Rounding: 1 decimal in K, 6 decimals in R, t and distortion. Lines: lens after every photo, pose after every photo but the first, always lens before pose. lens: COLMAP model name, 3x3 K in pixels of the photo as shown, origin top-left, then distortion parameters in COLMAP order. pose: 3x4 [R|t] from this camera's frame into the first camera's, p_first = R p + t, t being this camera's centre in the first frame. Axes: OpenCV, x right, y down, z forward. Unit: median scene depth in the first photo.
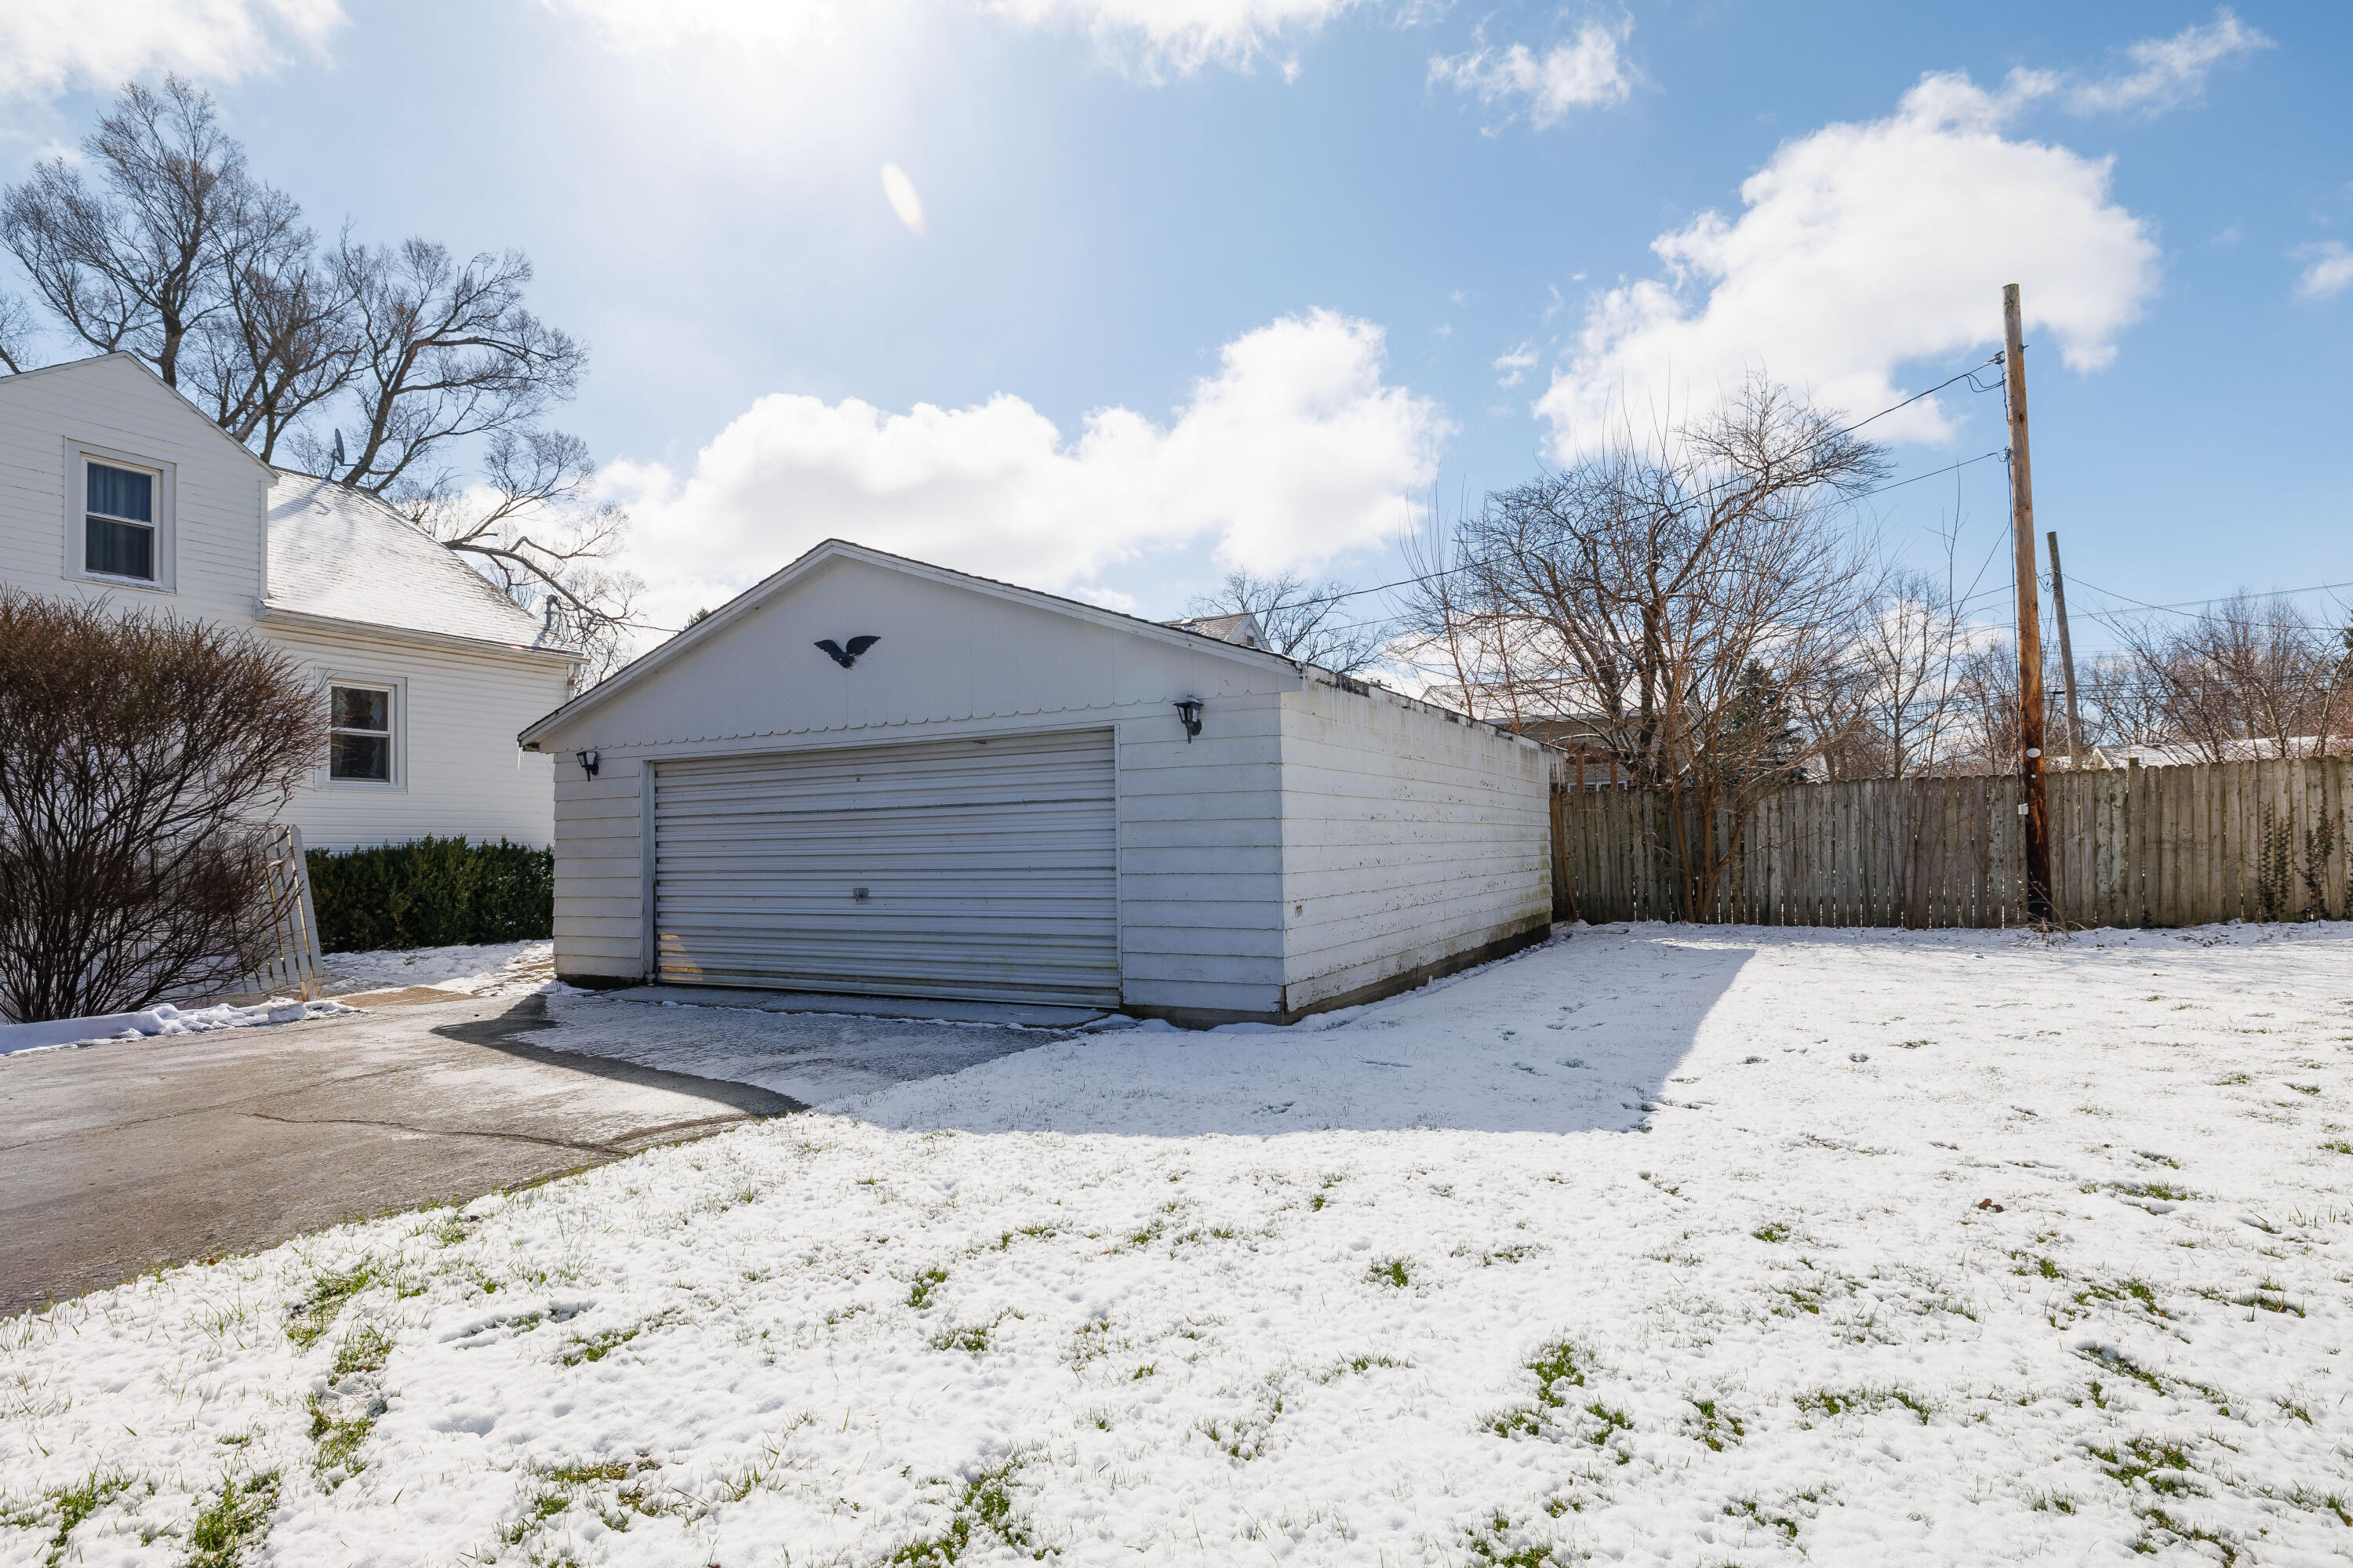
lens RADIAL K [[1200.4, 0, 1175.5], [0, 1200.4, 815.7], [0, 0, 1]] dist [-0.000346, -0.000586]
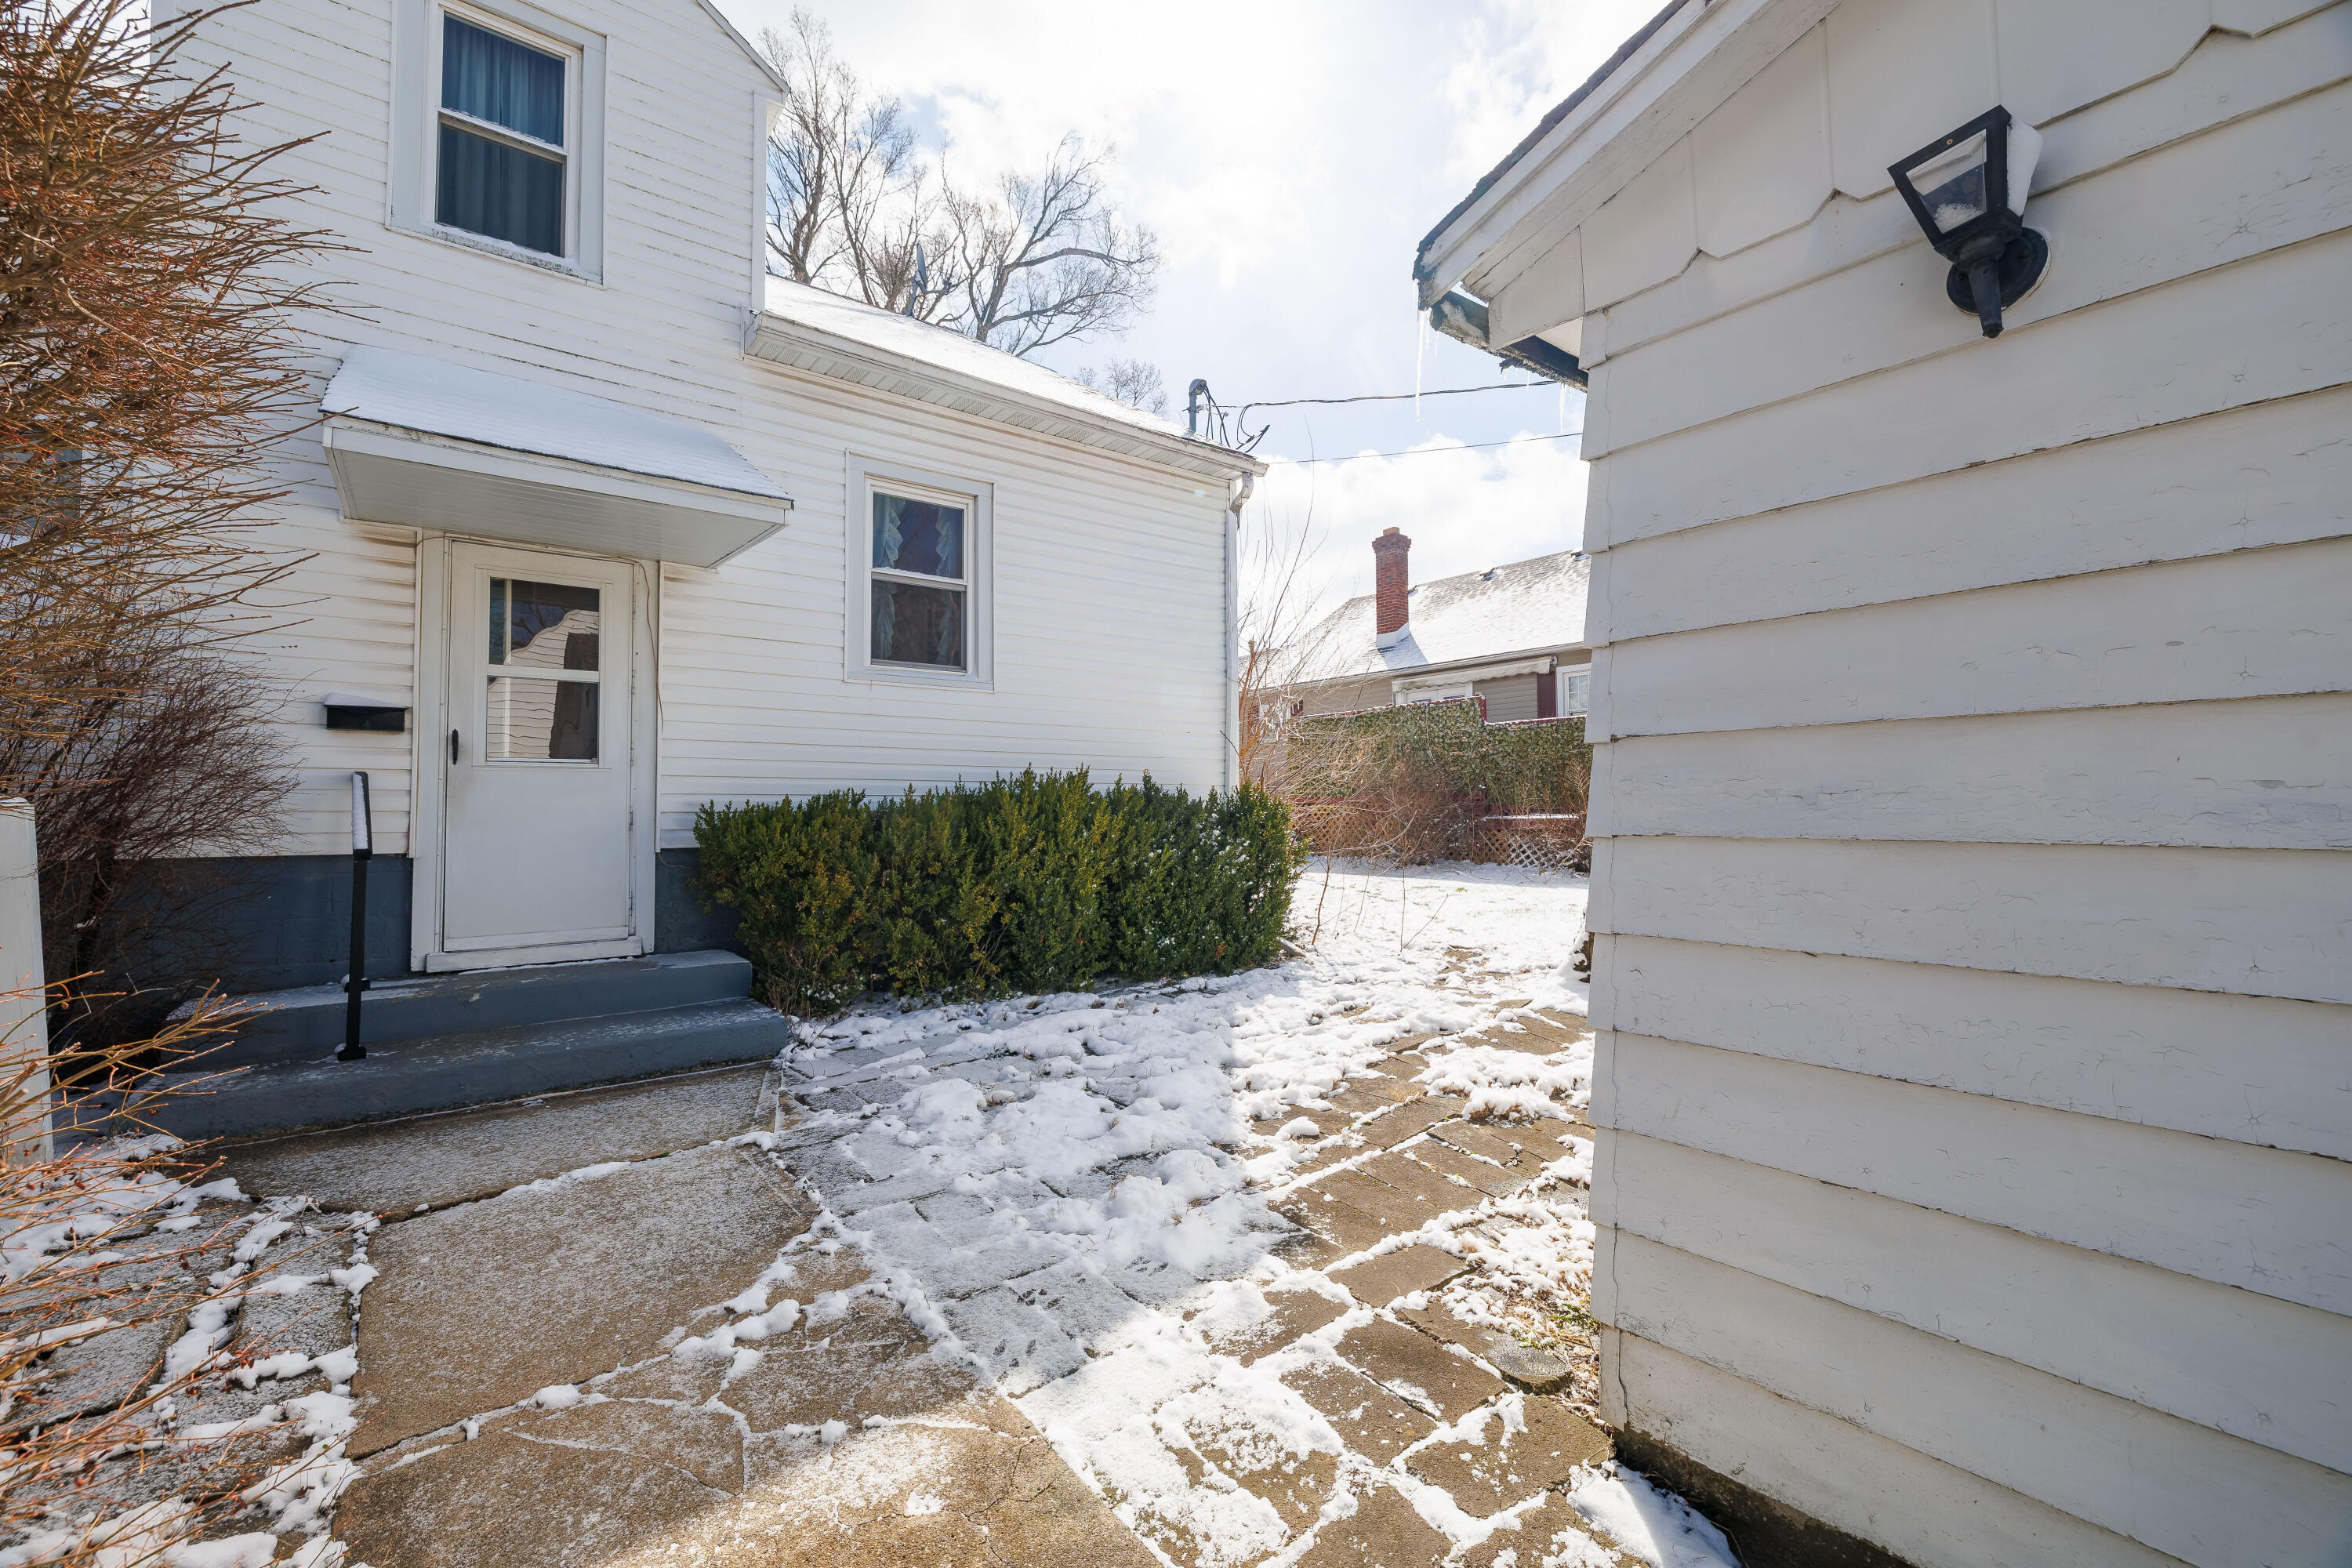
lens RADIAL K [[1000.7, 0, 1160.0], [0, 1000.7, 745.2], [0, 0, 1]] dist [0.000473, 0.000037]
pose [[0.916736, -0.013619, -0.399261, -0.394711], [0.002715, 0.999608, -0.027864, 0.019001], [0.399484, 0.024460, 0.916414, 0.622189]]
